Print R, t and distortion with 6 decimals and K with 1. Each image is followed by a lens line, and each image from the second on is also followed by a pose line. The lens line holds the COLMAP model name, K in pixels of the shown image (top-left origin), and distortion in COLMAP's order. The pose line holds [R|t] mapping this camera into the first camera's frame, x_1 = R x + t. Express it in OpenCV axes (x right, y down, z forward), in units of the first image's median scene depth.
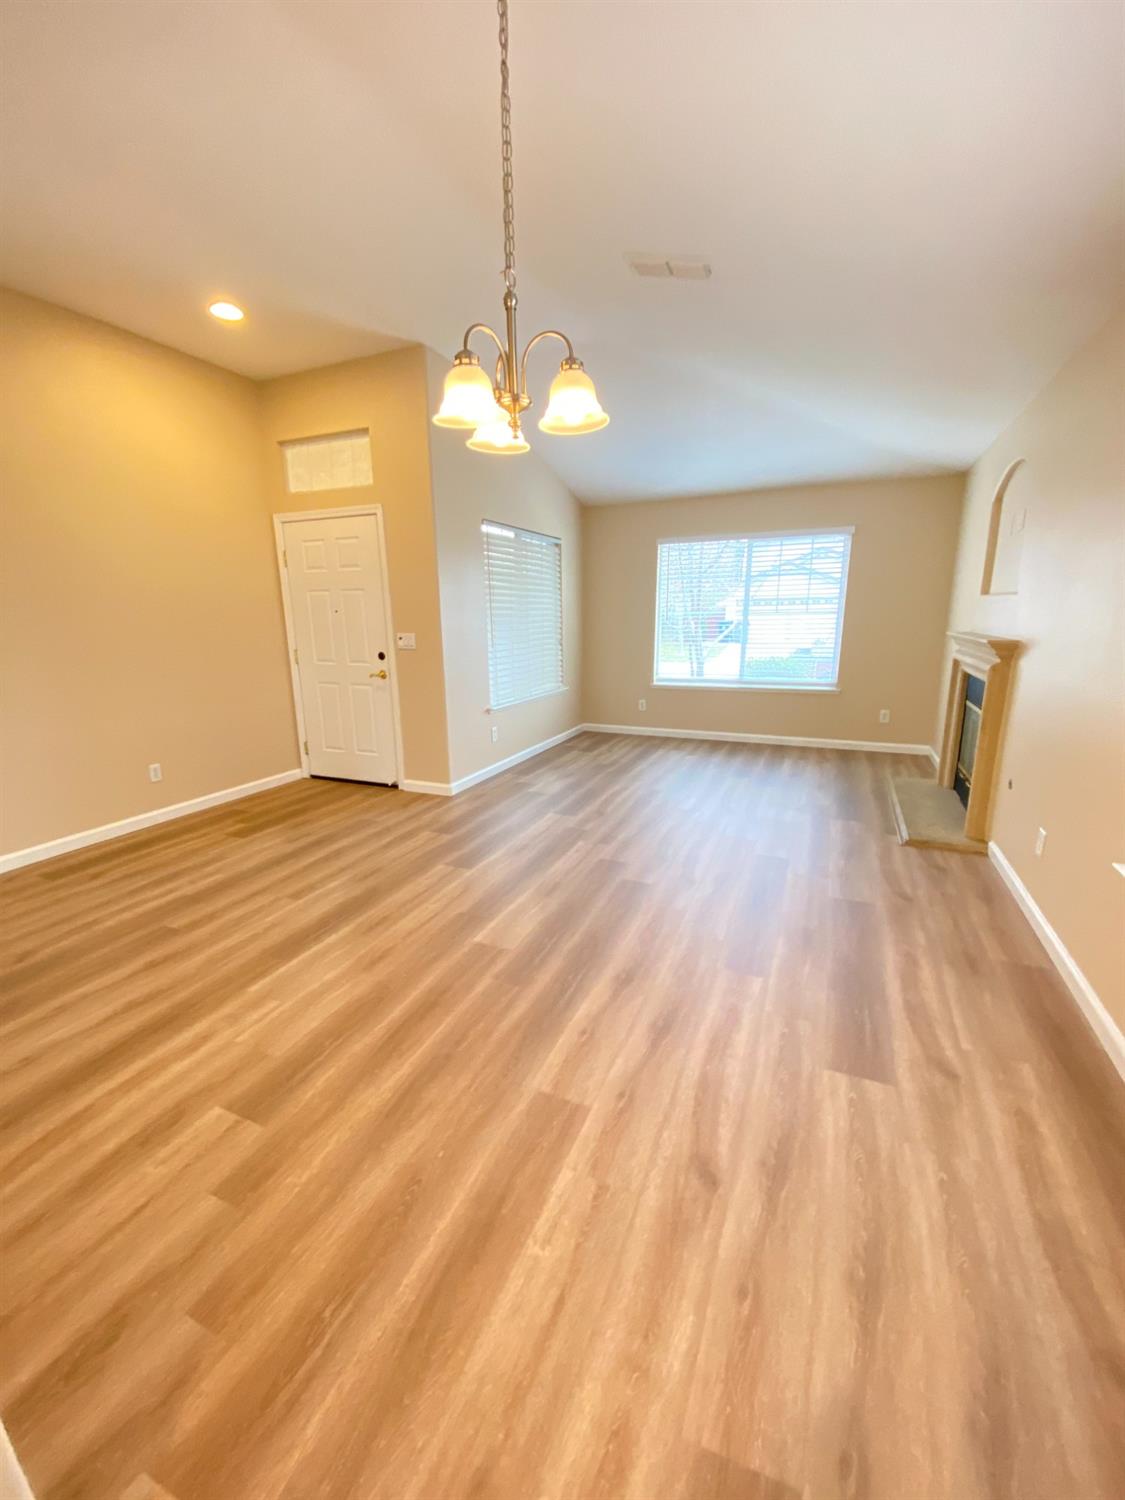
lens RADIAL K [[604.8, 0, 562.8], [0, 604.8, 759.6], [0, 0, 1]] dist [0.008894, -0.015914]
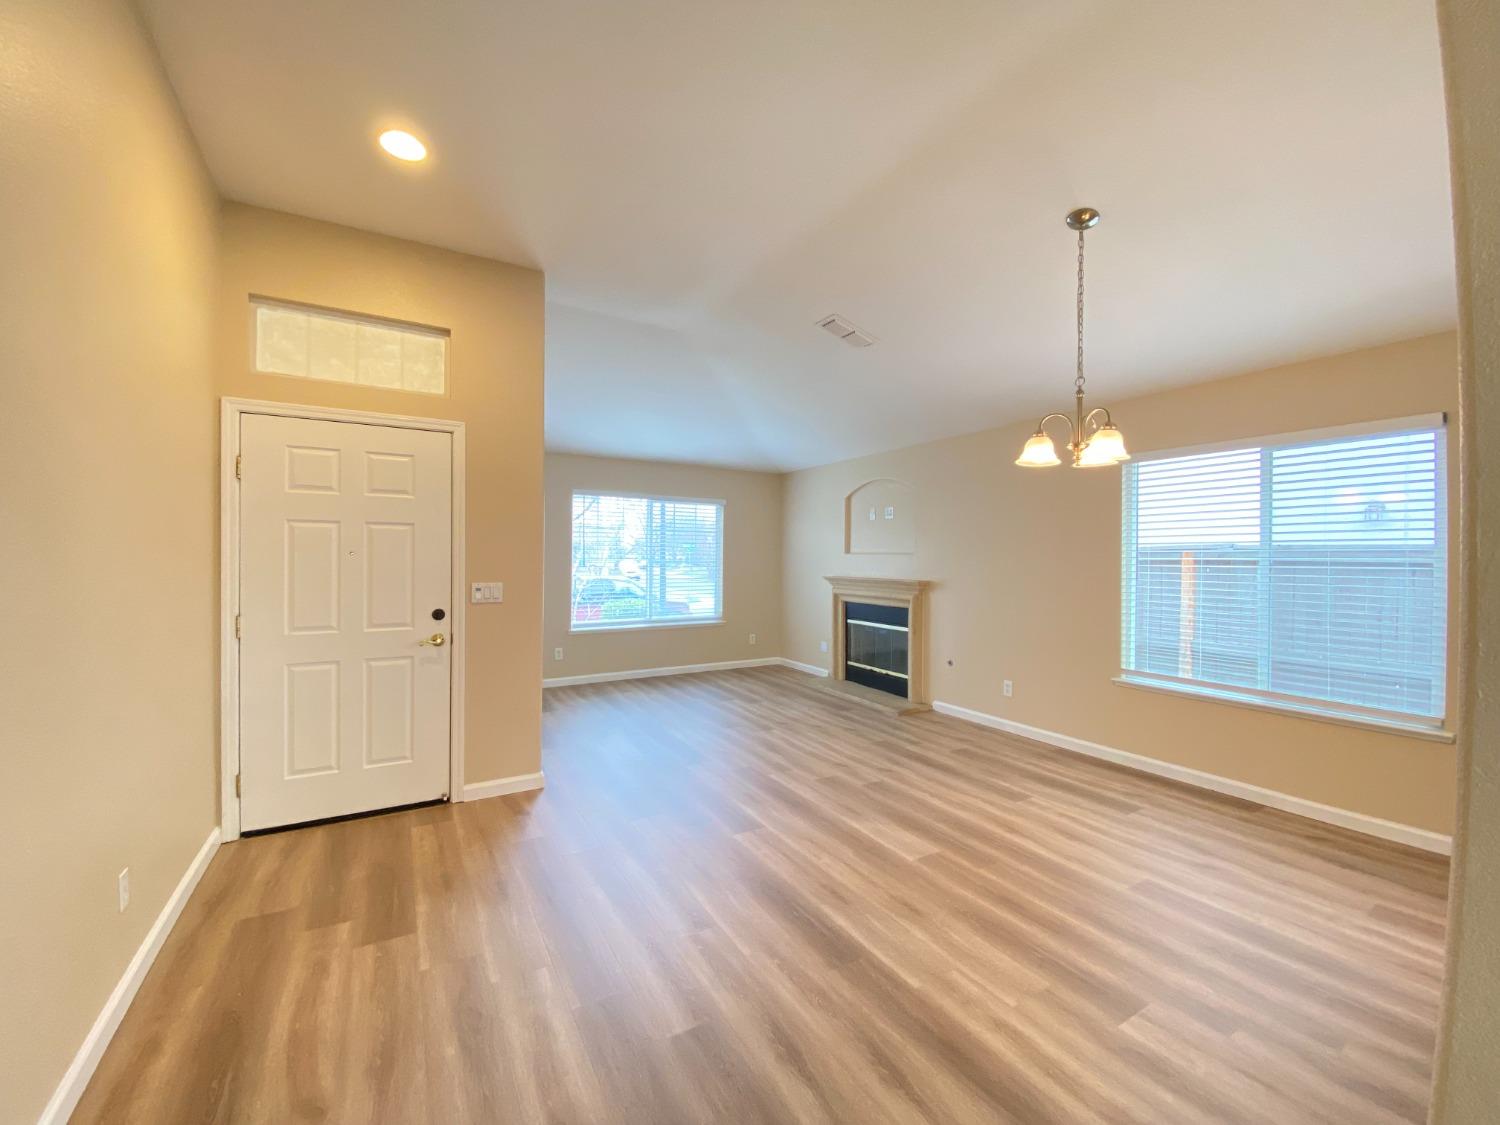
lens RADIAL K [[618.1, 0, 754.7], [0, 618.1, 557.5], [0, 0, 1]] dist [0.002997, -0.011223]
pose [[0.582723, 0.013956, 0.812551, -0.874975], [0.176148, 0.973914, -0.143052, -0.084015], [-0.793351, 0.226489, 0.565064, 0.344488]]
